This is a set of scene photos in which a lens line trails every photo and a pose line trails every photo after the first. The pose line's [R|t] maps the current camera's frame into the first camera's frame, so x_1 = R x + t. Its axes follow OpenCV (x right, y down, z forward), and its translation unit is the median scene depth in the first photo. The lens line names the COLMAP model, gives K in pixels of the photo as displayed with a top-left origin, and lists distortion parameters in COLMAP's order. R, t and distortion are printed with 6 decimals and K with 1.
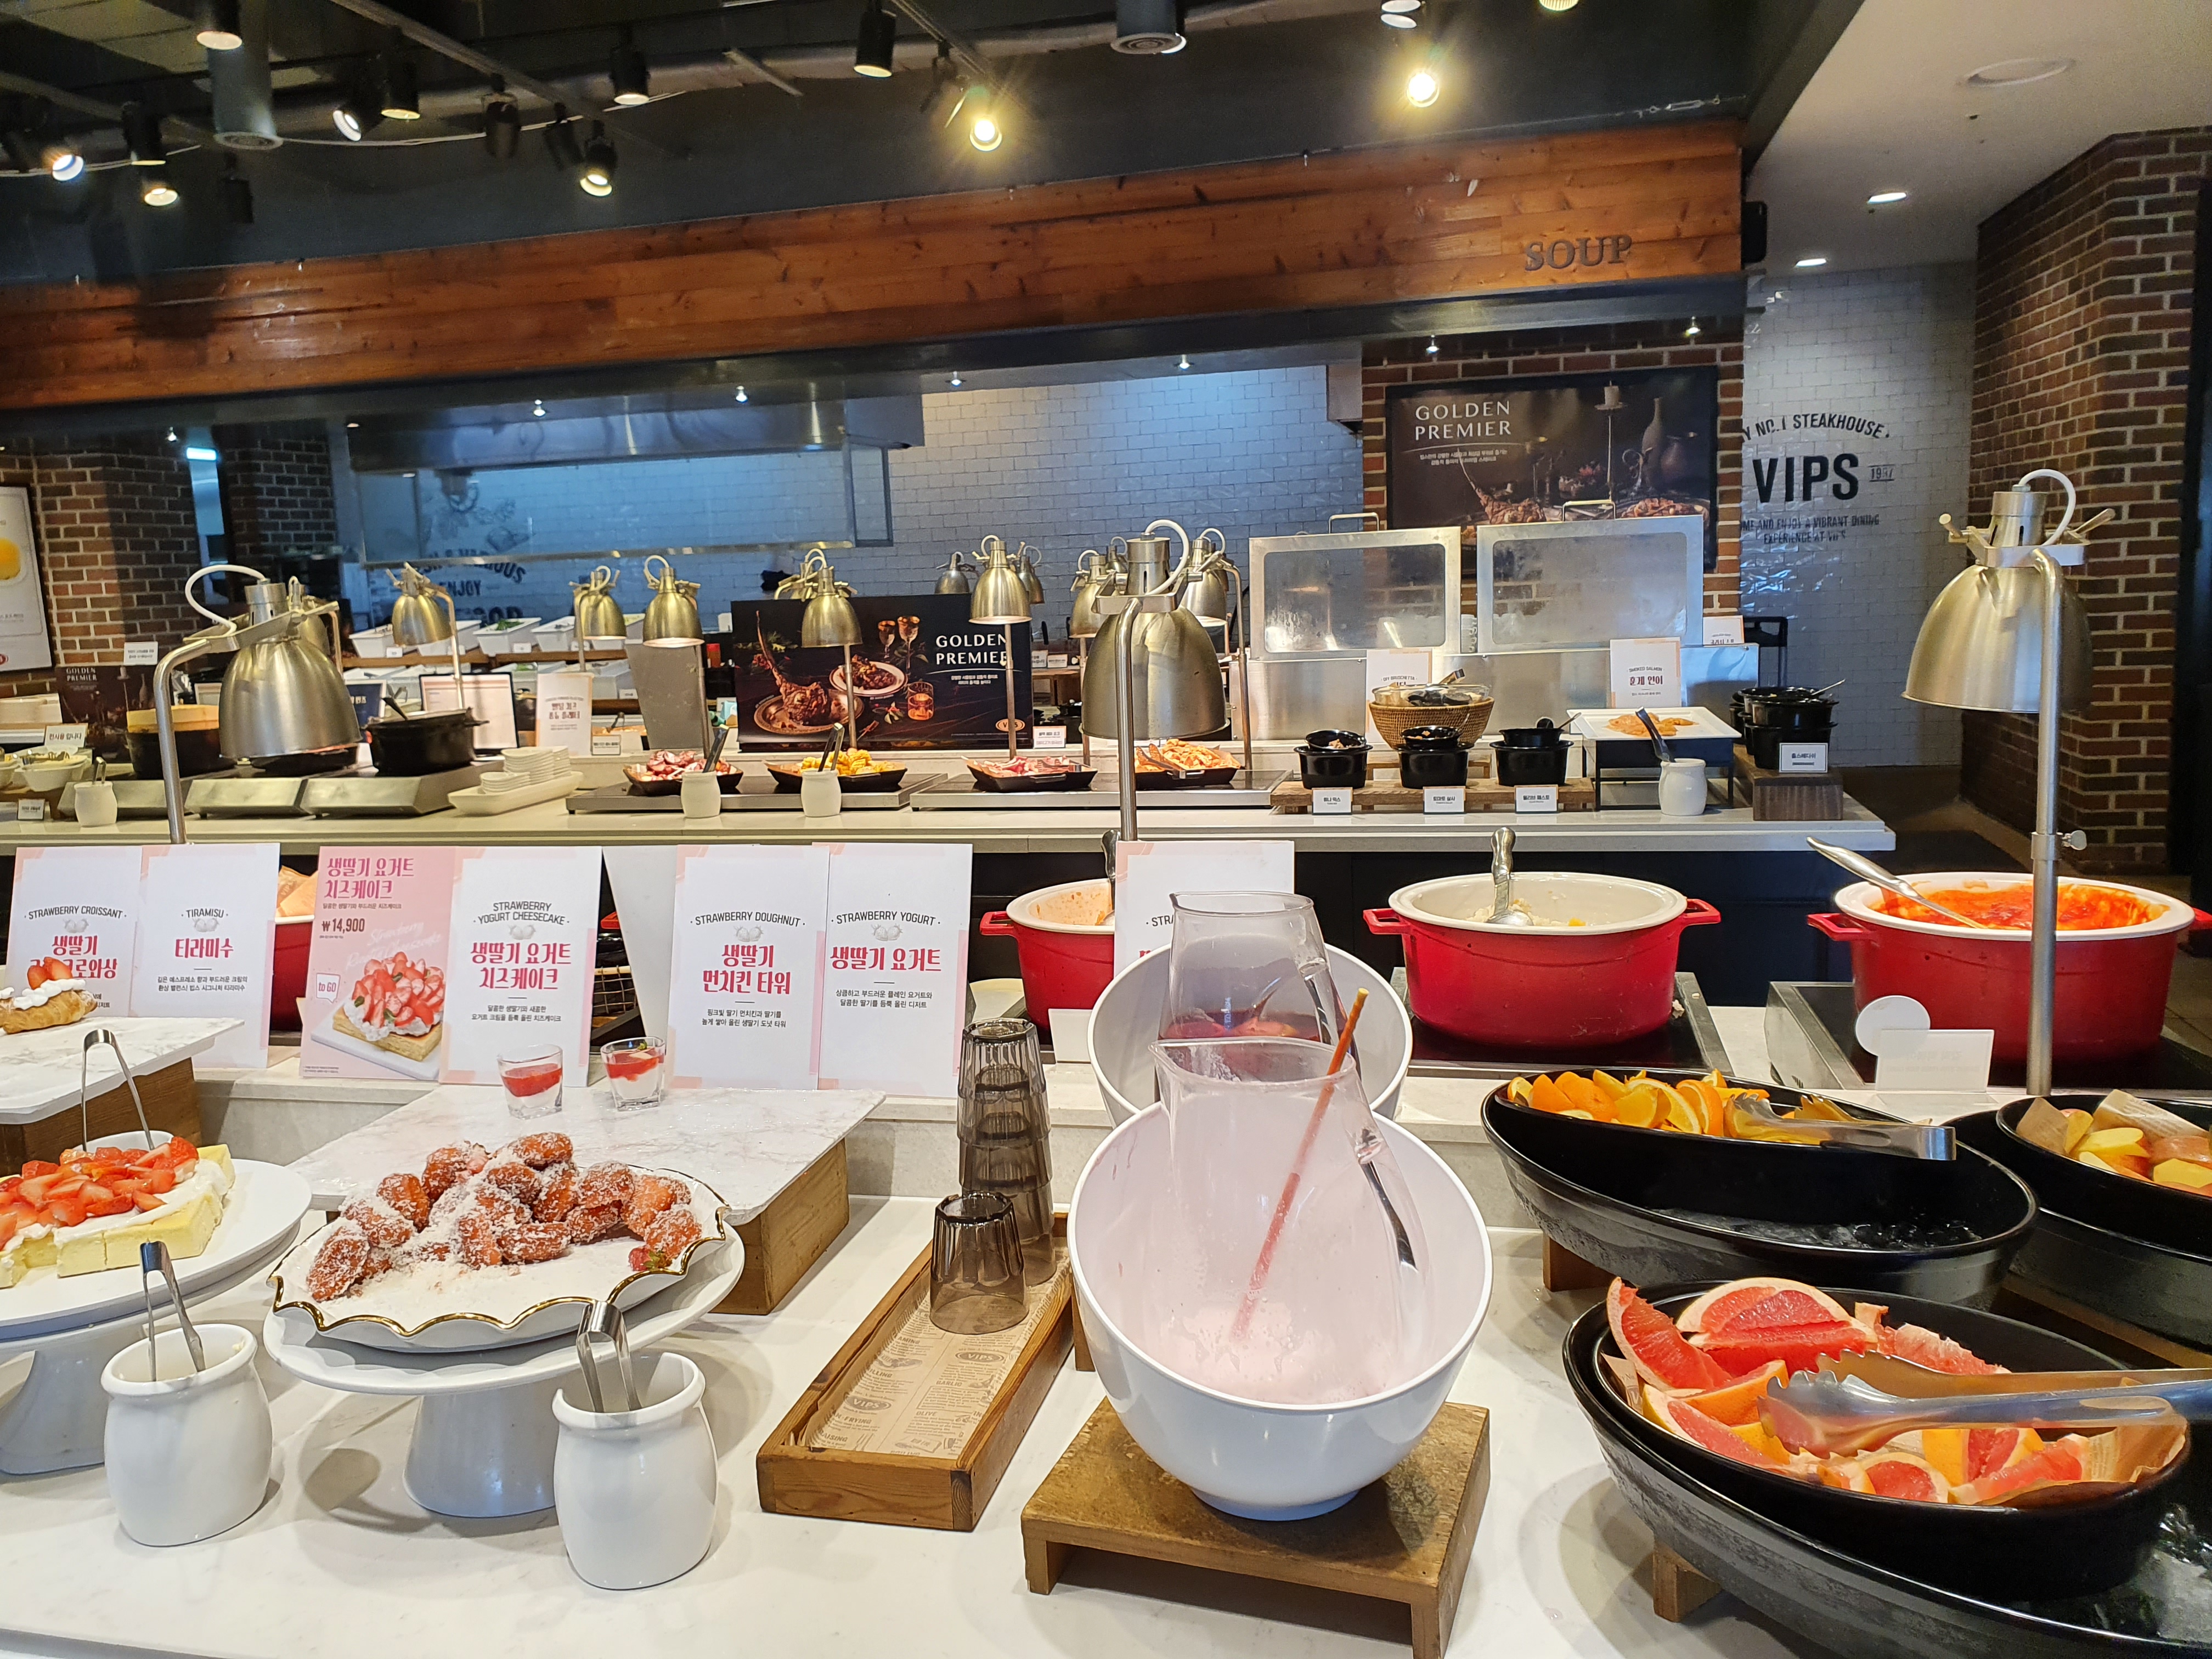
lens RADIAL K [[1723.4, 0, 1072.3], [0, 1723.4, 805.4], [0, 0, 1]] dist [0.005356, 0.010283]
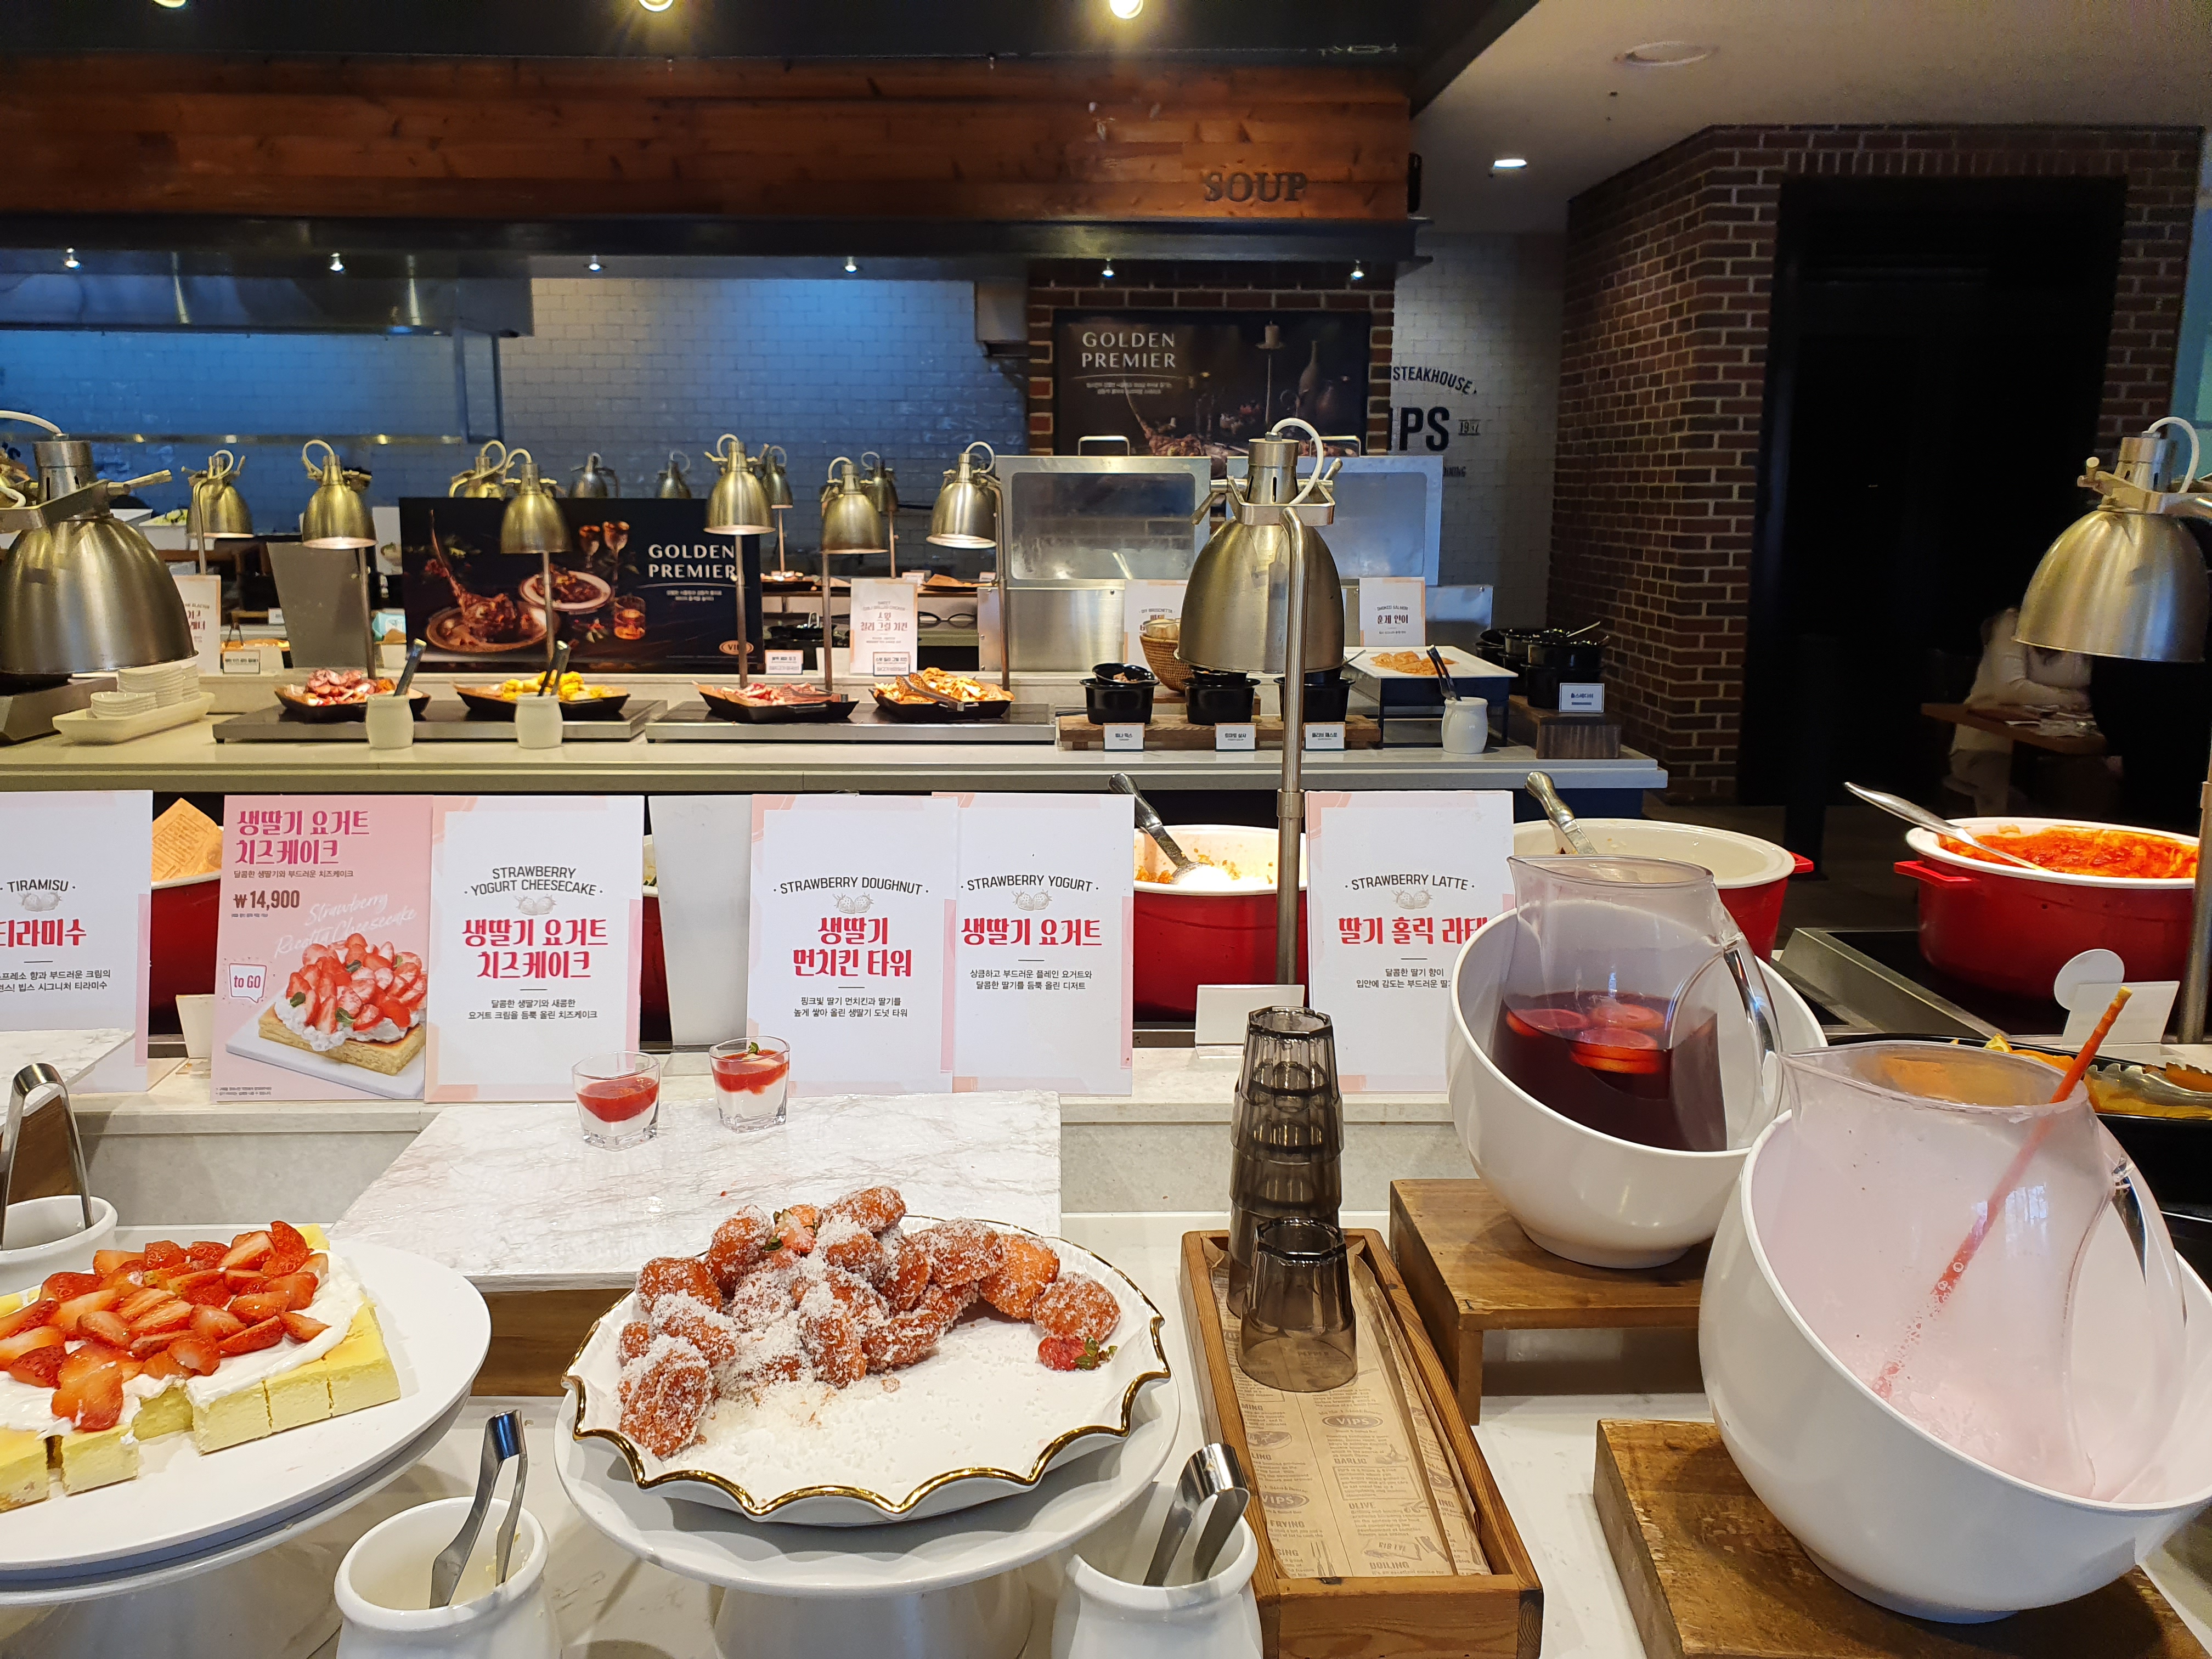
lens RADIAL K [[1723.4, 0, 1074.7], [0, 1723.4, 803.0], [0, 0, 1]] dist [0.005356, 0.010283]
pose [[0.962688, -0.002908, 0.270597, -0.089595], [-0.008038, 0.999194, 0.039337, -0.001738], [-0.270493, -0.040044, 0.961889, 0.055603]]
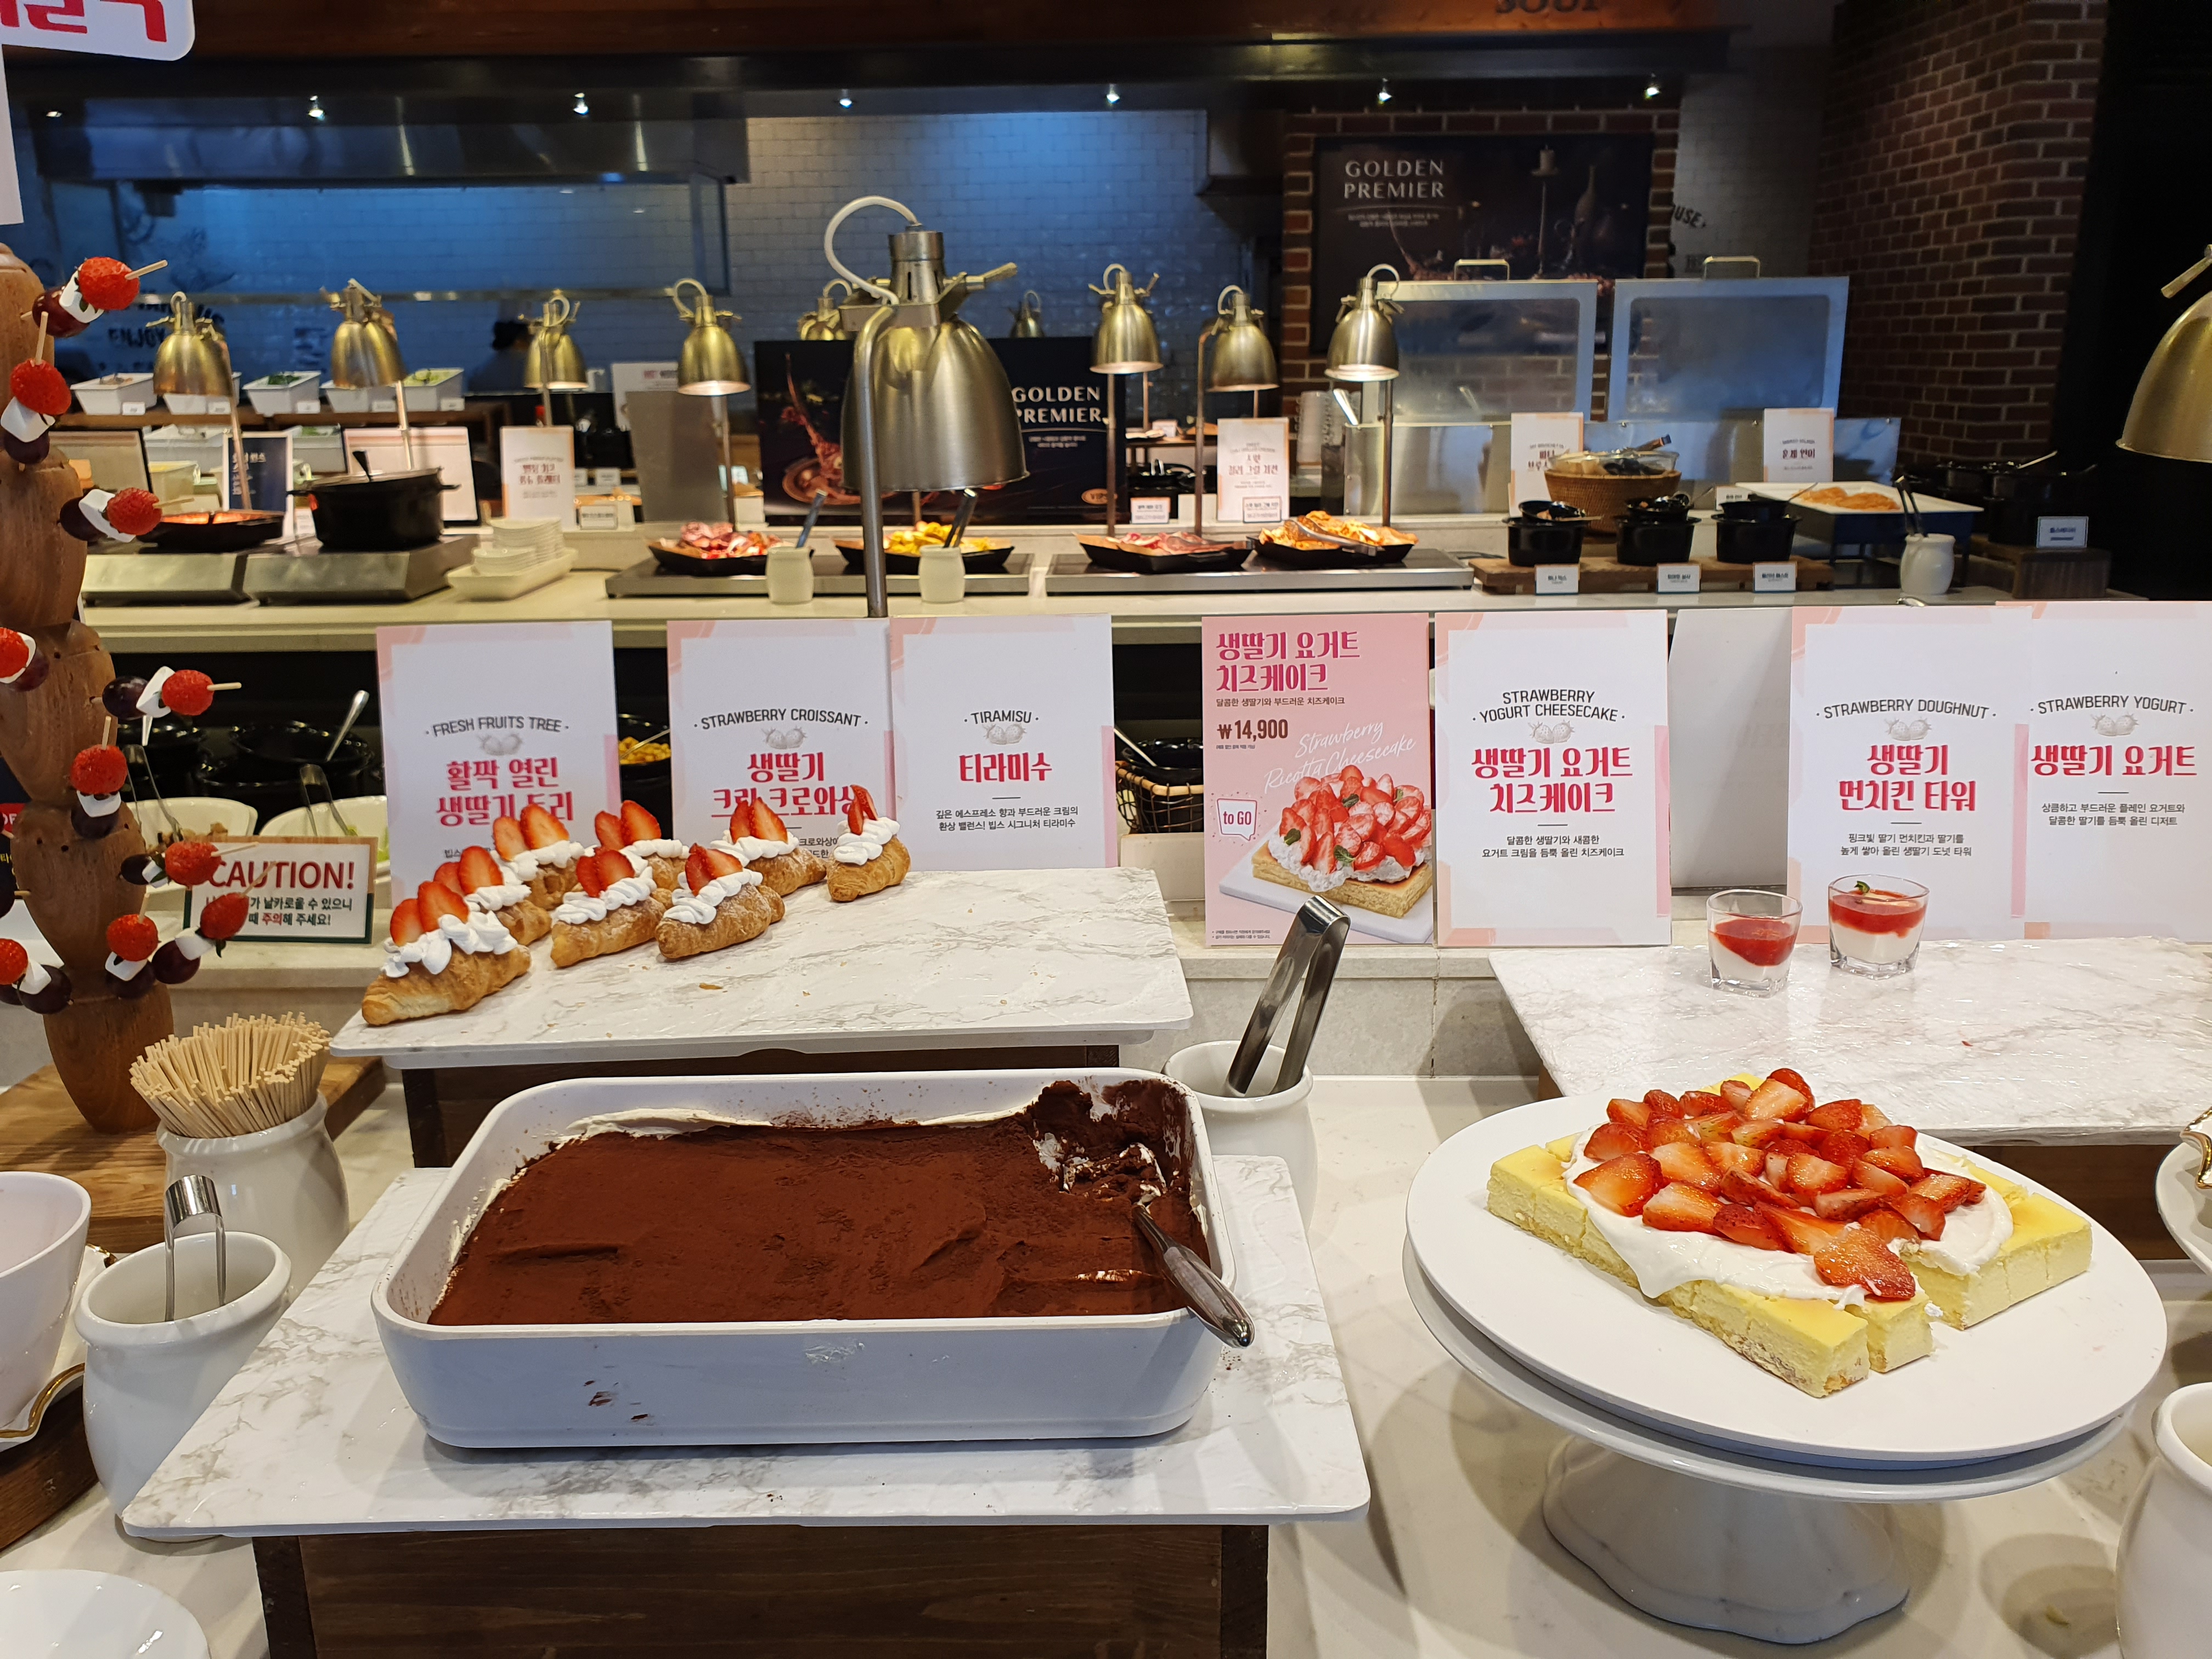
lens RADIAL K [[1723.4, 0, 1068.4], [0, 1723.4, 832.6], [0, 0, 1]] dist [0.005356, 0.010283]
pose [[0.974821, -0.031556, 0.220746, -0.203329], [0.002260, 0.991283, 0.131727, 0.006051], [-0.222979, -0.127911, 0.966395, 0.107081]]
